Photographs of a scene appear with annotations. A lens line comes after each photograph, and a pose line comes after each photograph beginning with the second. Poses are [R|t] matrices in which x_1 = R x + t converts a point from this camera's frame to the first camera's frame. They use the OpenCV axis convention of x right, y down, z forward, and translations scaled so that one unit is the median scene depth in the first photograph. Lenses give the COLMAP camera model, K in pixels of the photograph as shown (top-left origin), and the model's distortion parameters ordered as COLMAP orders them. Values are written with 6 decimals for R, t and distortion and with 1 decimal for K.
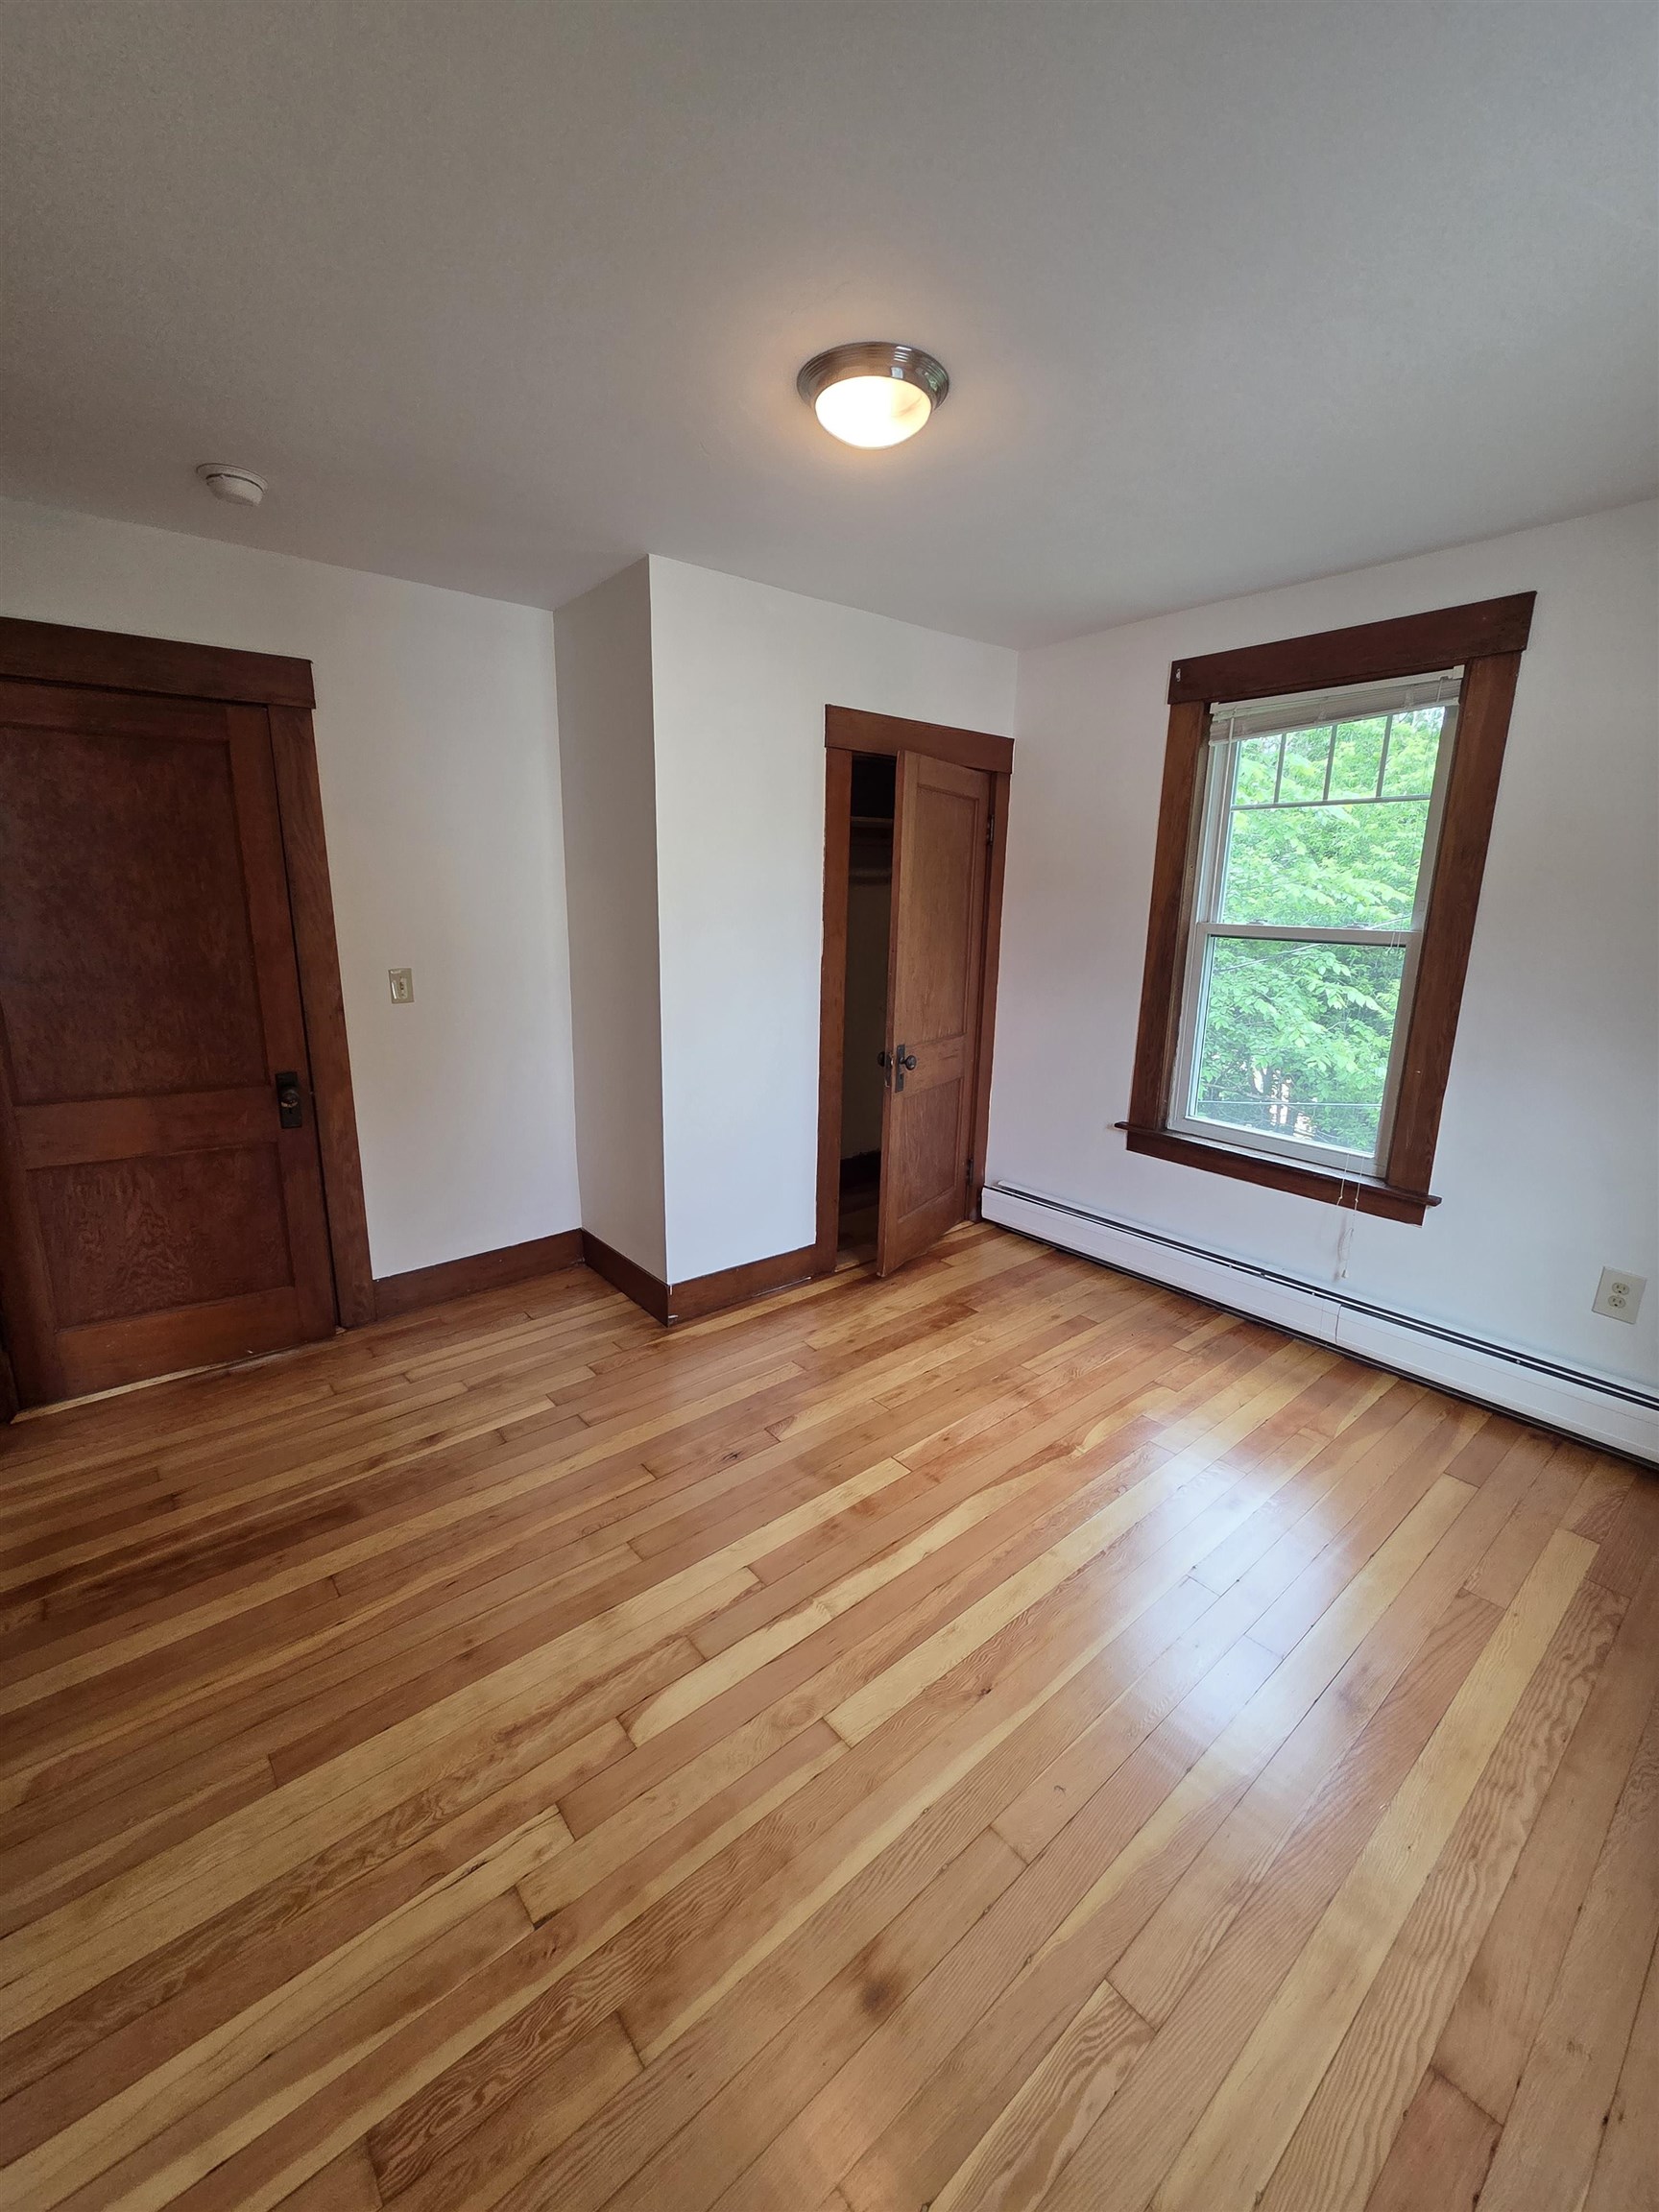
lens RADIAL K [[893.7, 0, 843.2], [0, 893.7, 1088.6], [0, 0, 1]] dist [0.004325, -0.000739]
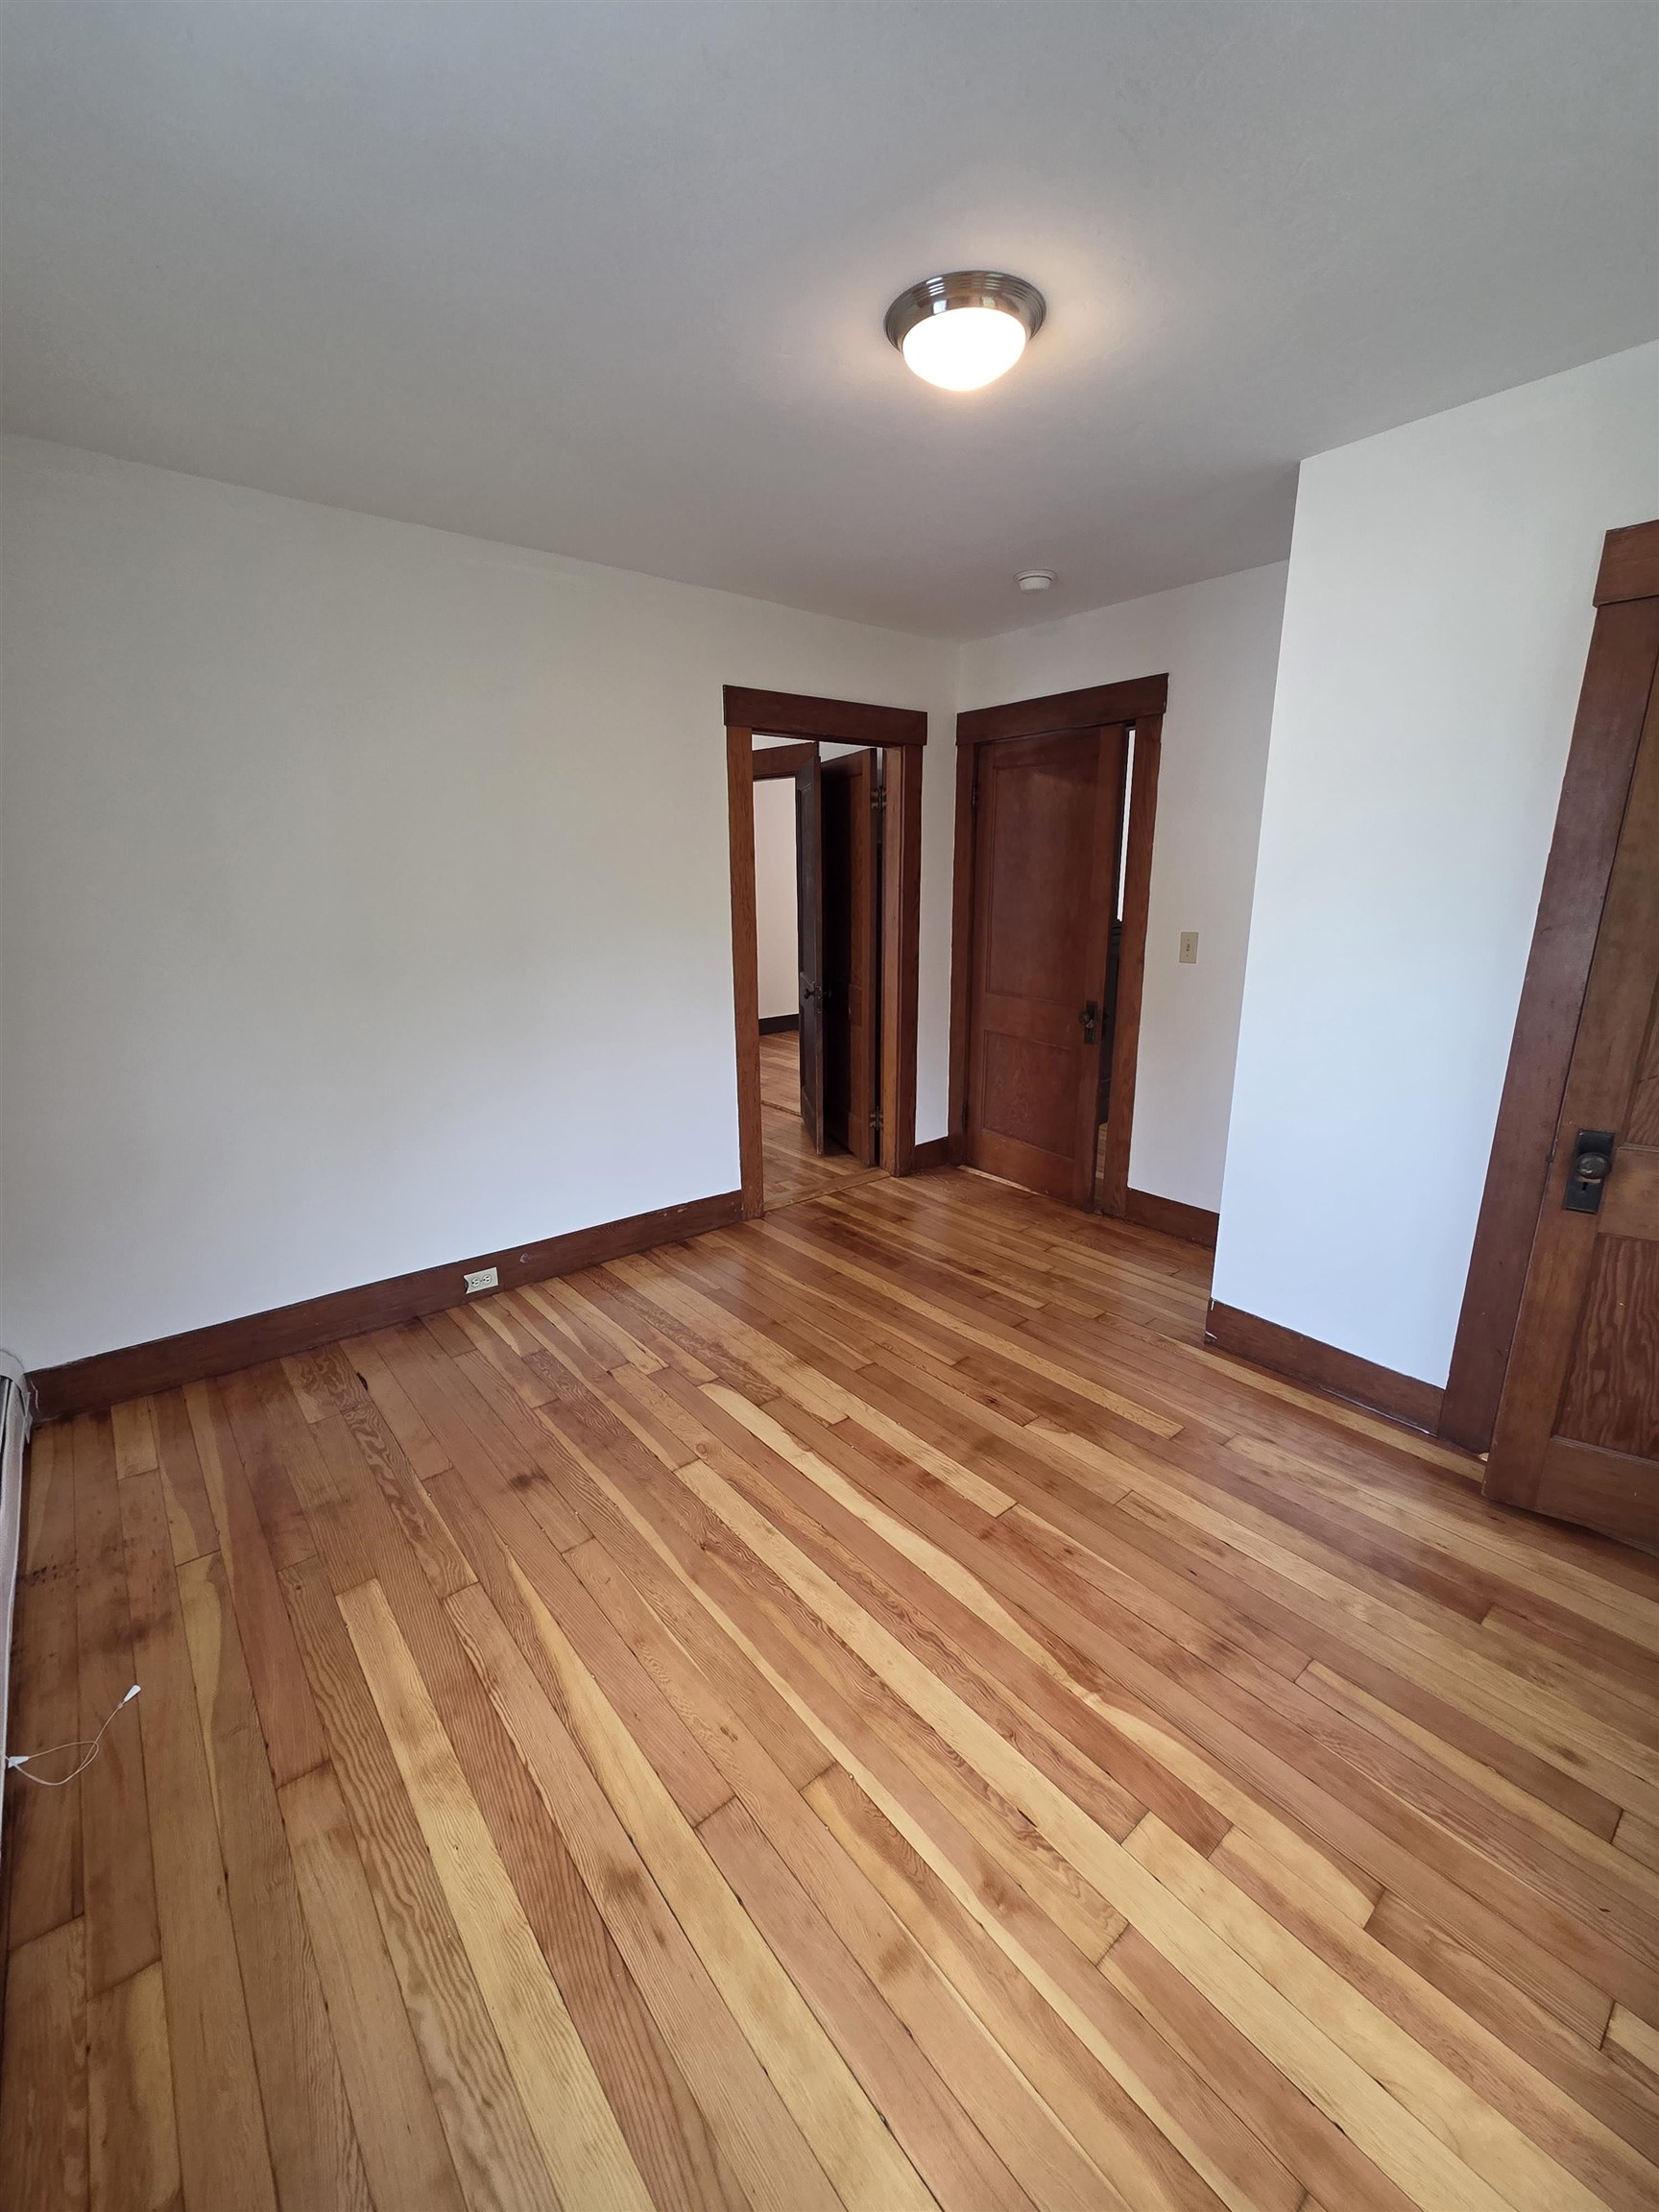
lens RADIAL K [[893.7, 0, 843.2], [0, 893.7, 1088.6], [0, 0, 1]] dist [0.004325, -0.000739]
pose [[0.006725, 0.233668, -0.972293, 0.877683], [-0.212706, 0.950398, 0.226935, -0.150142], [0.977093, 0.205286, 0.056094, 0.752582]]
